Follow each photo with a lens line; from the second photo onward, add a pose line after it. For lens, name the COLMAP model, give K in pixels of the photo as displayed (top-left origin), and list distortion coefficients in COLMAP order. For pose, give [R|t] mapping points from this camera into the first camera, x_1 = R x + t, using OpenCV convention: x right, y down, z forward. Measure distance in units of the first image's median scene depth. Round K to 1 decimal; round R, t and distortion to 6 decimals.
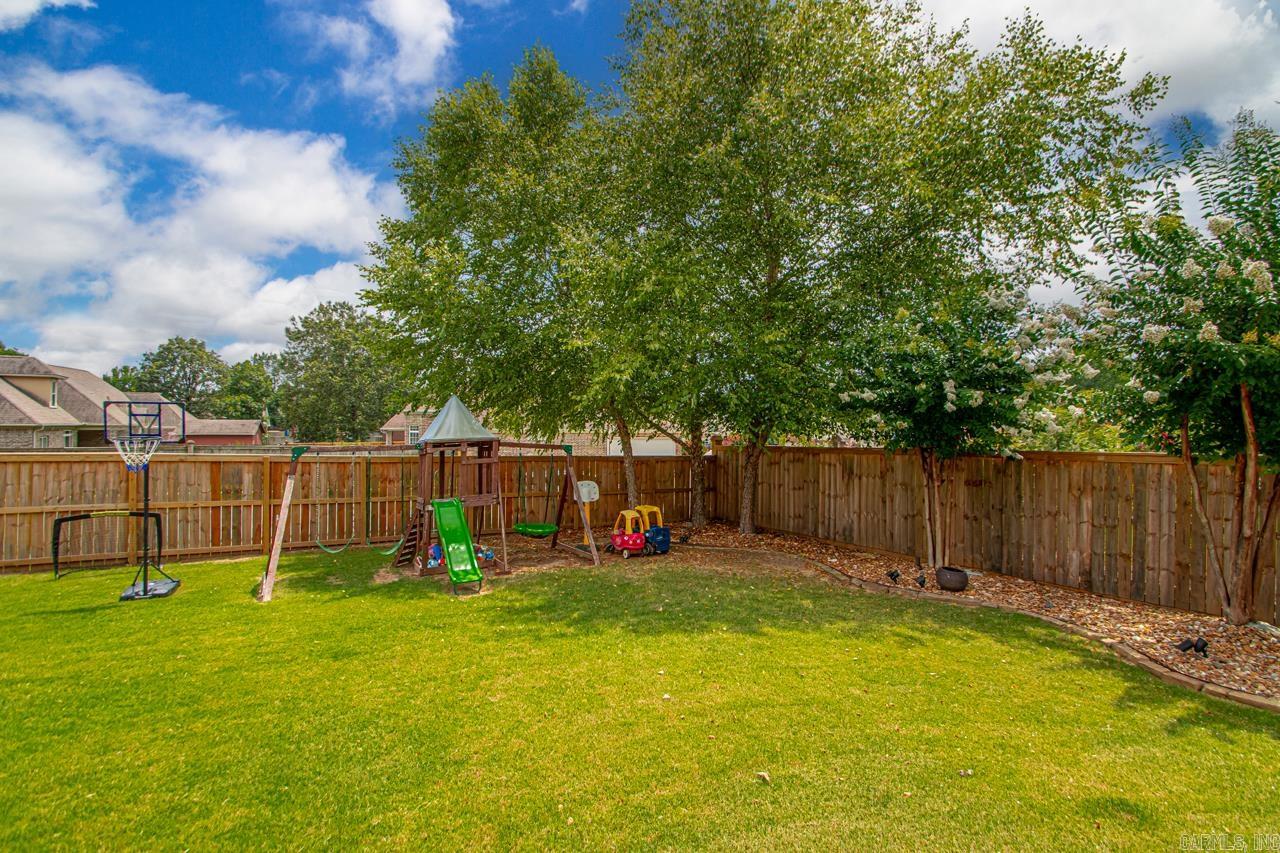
lens RADIAL K [[605.6, 0, 652.6], [0, 605.6, 413.2], [0, 0, 1]] dist [0.021366, -0.022483]
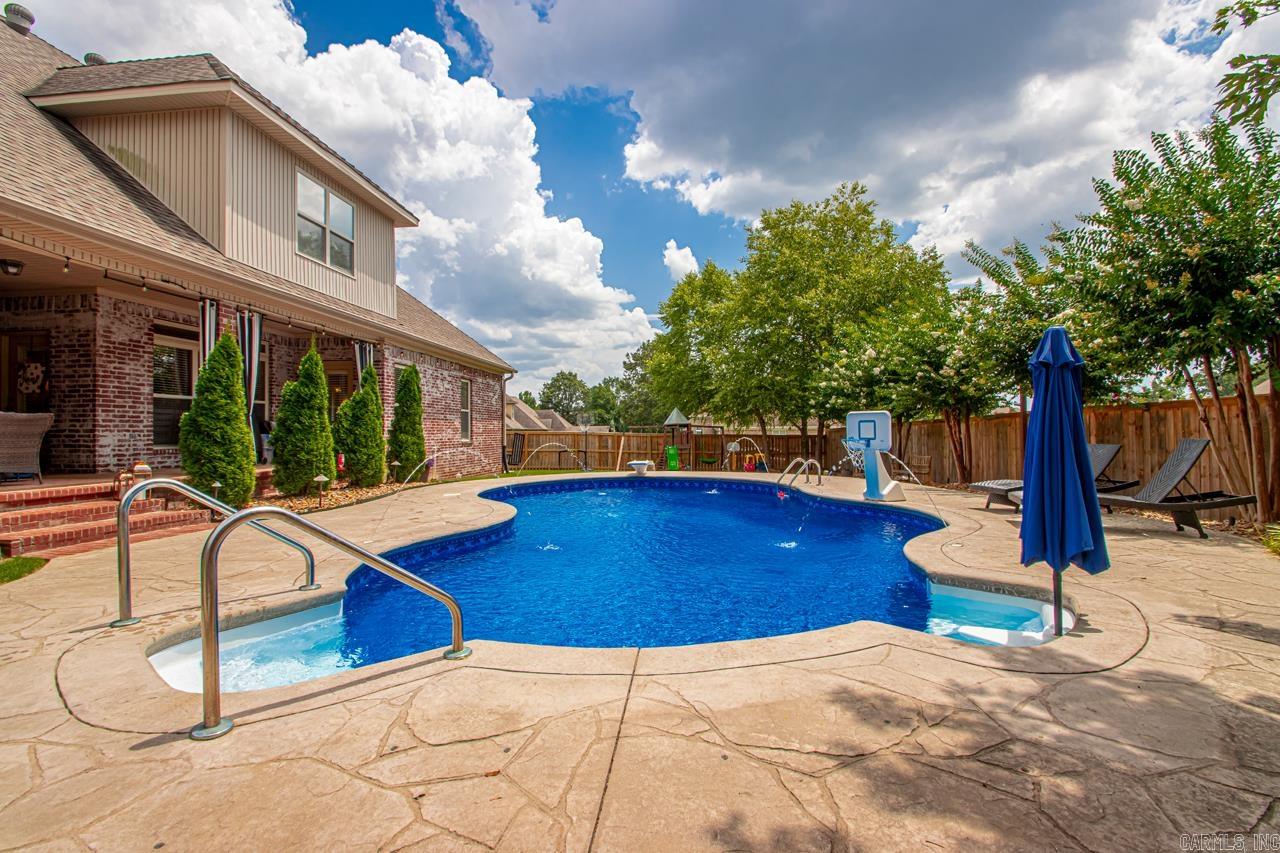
lens RADIAL K [[599.0, 0, 652.6], [0, 599.0, 429.5], [0, 0, 1]] dist [-0.012065, 0.000399]
pose [[0.878108, -0.015384, -0.478215, 0.617628], [0.023844, 0.999648, 0.011626, 0.024727], [0.477868, -0.021611, 0.878166, -0.995476]]
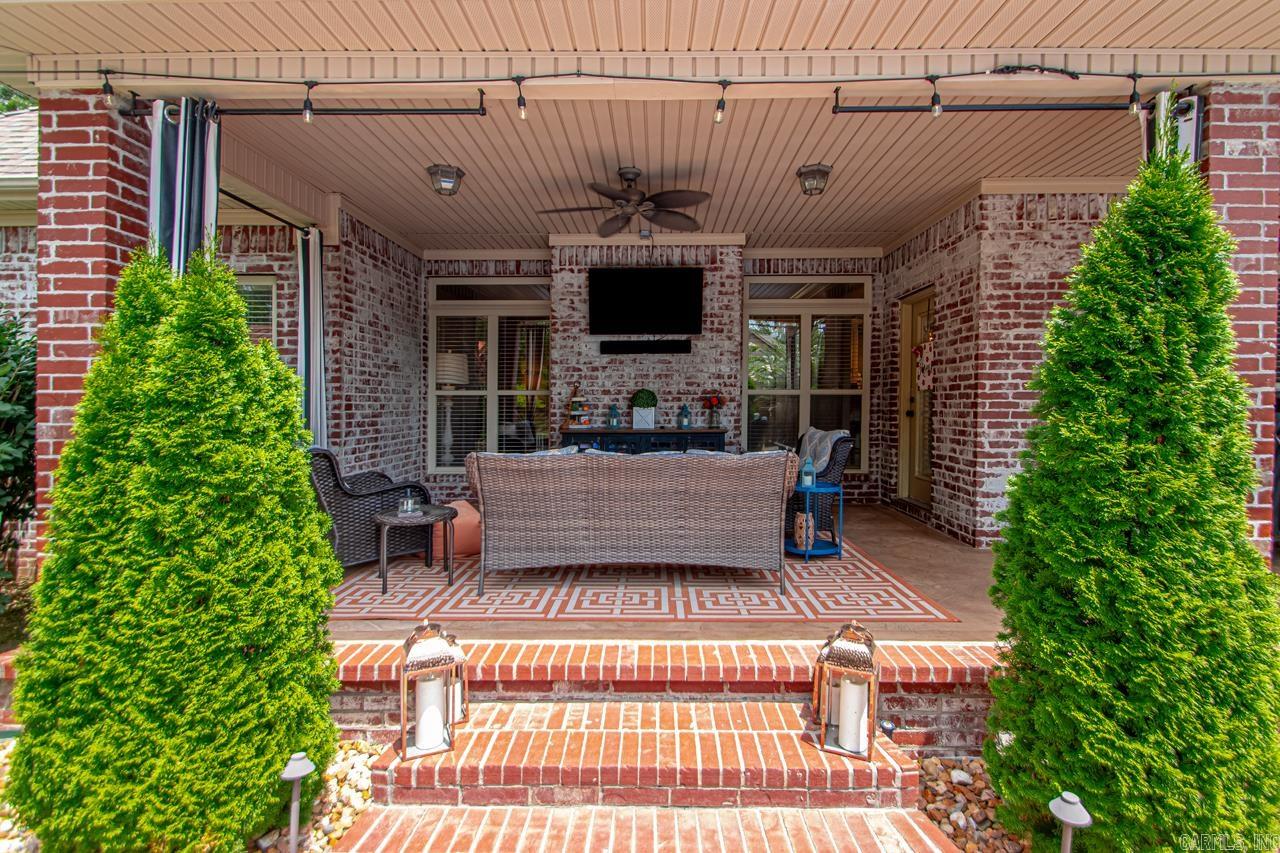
lens RADIAL K [[633.3, 0, 644.5], [0, 633.3, 414.0], [0, 0, 1]] dist [0.019309, -0.015385]
pose [[-0.417581, 0.012550, -0.908553, 0.158766], [0.017313, 0.999833, 0.005853, -0.015820], [0.908475, -0.013286, -0.417728, -0.728249]]
